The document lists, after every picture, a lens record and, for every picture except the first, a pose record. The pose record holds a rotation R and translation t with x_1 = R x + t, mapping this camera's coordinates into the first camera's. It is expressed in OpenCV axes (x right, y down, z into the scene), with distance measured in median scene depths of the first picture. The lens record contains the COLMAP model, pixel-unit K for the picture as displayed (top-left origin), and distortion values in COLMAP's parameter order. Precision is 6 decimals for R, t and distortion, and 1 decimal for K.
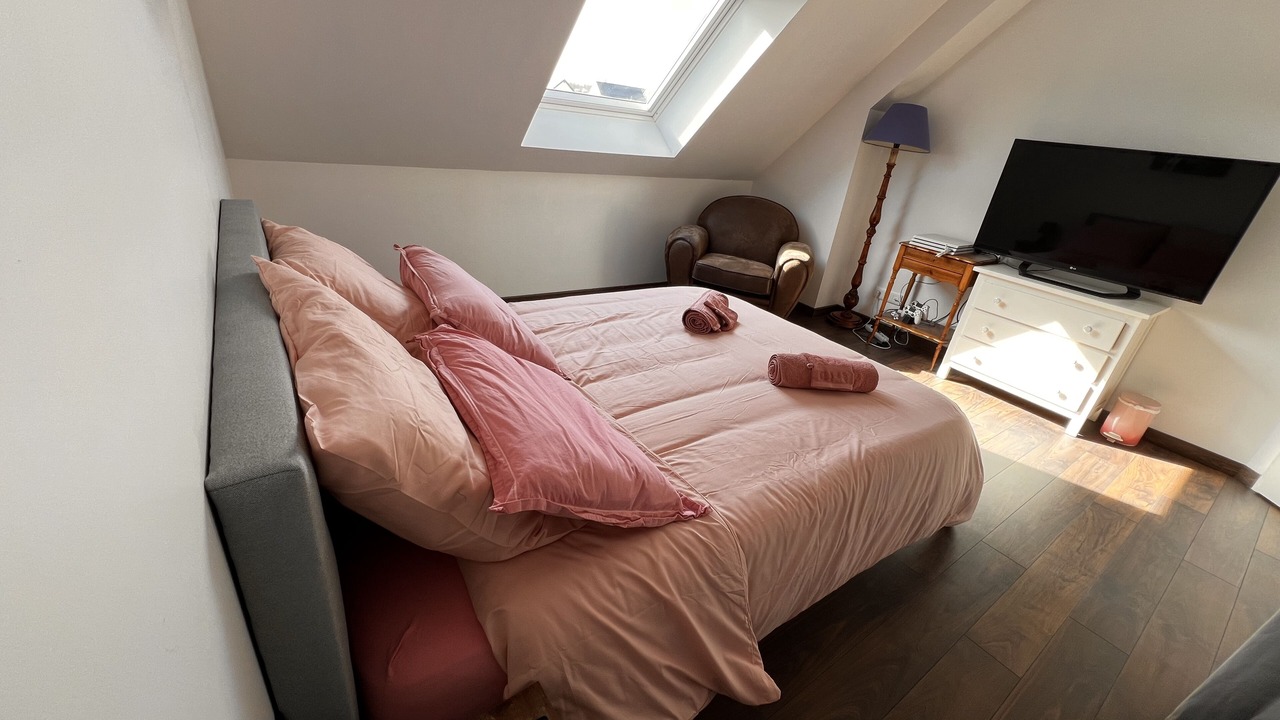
lens RADIAL K [[511.1, 0, 640.0], [0, 511.1, 360.0], [0, 0, 1]] dist [-0.004508, 0.000145]
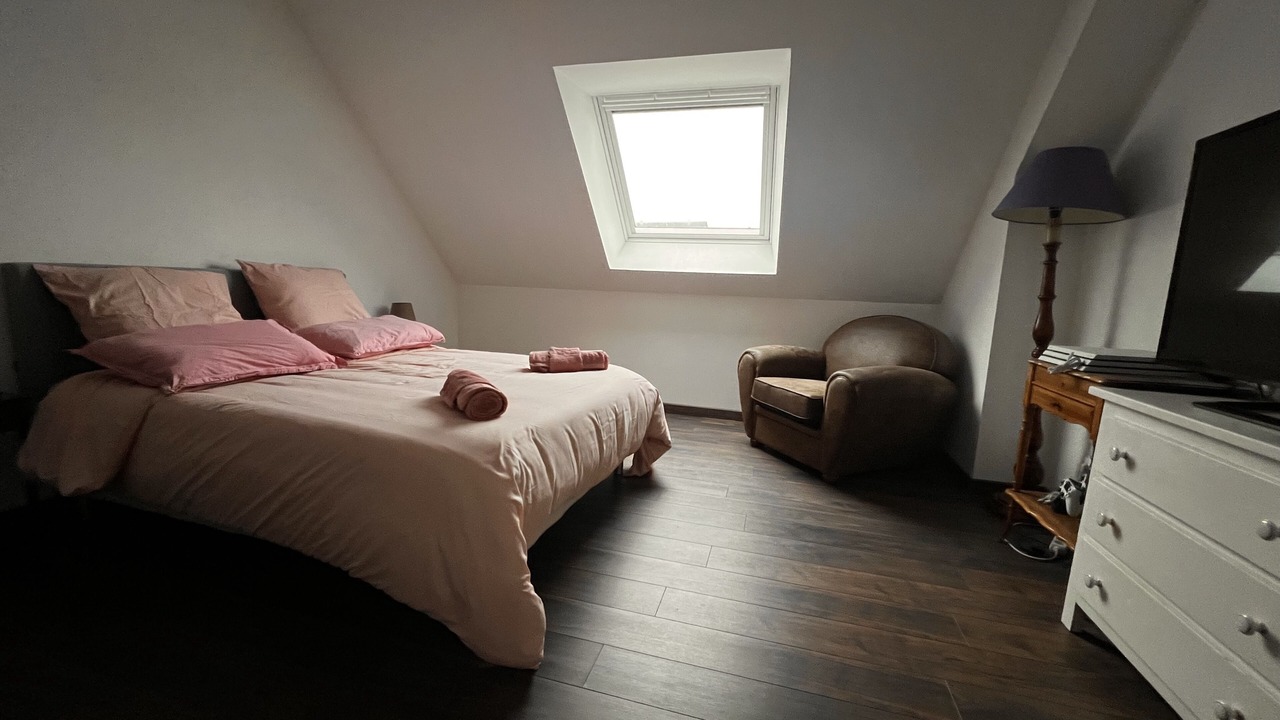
lens RADIAL K [[511.1, 0, 640.0], [0, 511.1, 360.0], [0, 0, 1]] dist [-0.004508, 0.000145]
pose [[0.625119, 0.025097, -0.780126, 0.787615], [-0.302370, 0.929226, -0.212397, 0.028405], [0.719582, 0.368660, 0.588465, 0.401113]]
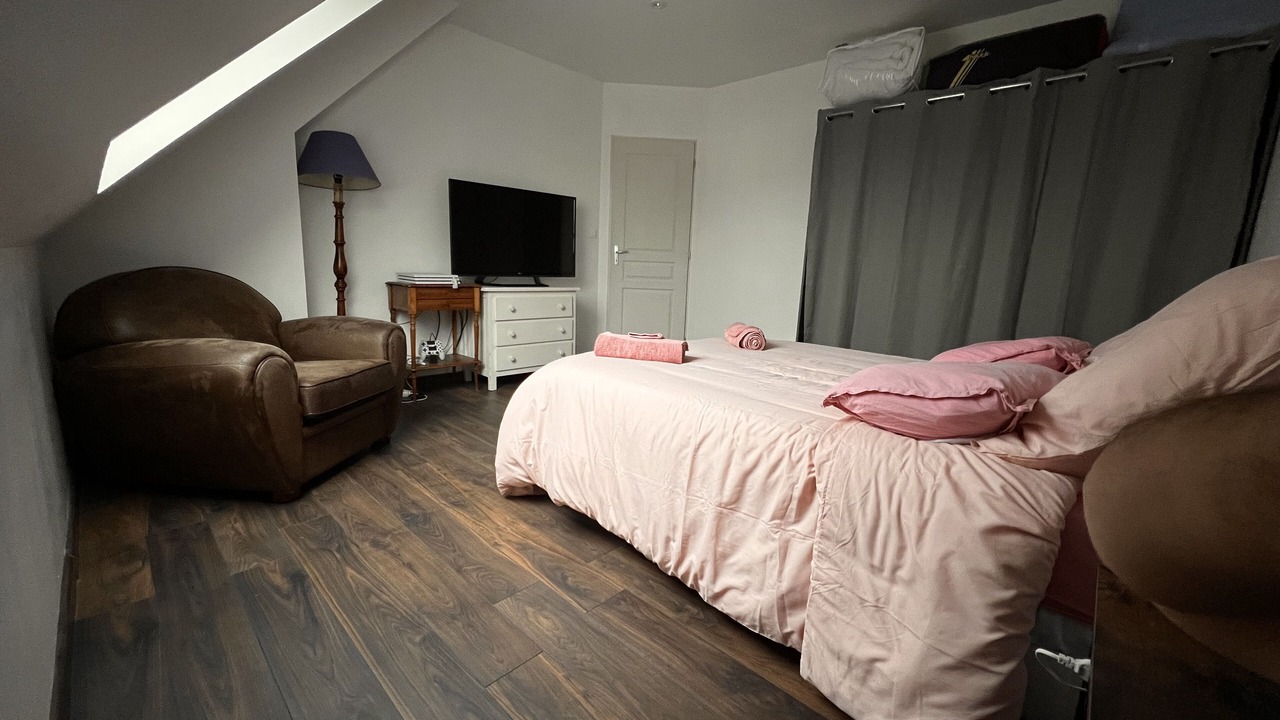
lens RADIAL K [[511.1, 0, 640.0], [0, 511.1, 360.0], [0, 0, 1]] dist [-0.004508, 0.000145]
pose [[-0.185671, -0.296569, 0.936789, -0.538565], [0.366520, 0.863657, 0.346061, -0.321756], [-0.911696, 0.407606, -0.051657, 0.832935]]
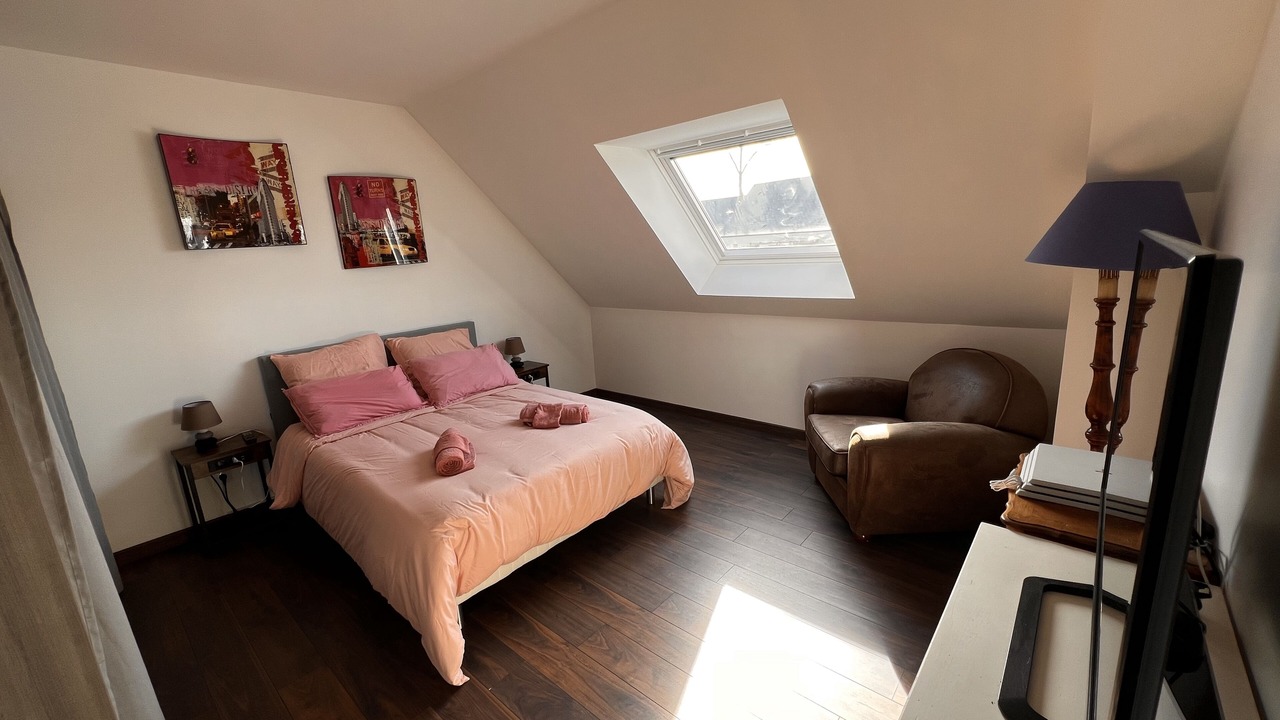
lens RADIAL K [[511.1, 0, 640.0], [0, 511.1, 360.0], [0, 0, 1]] dist [-0.004508, 0.000145]
pose [[0.216673, 0.084910, -0.972545, 1.019122], [-0.343576, 0.939109, 0.005446, -0.220267], [0.913788, 0.332963, 0.232653, 0.615505]]
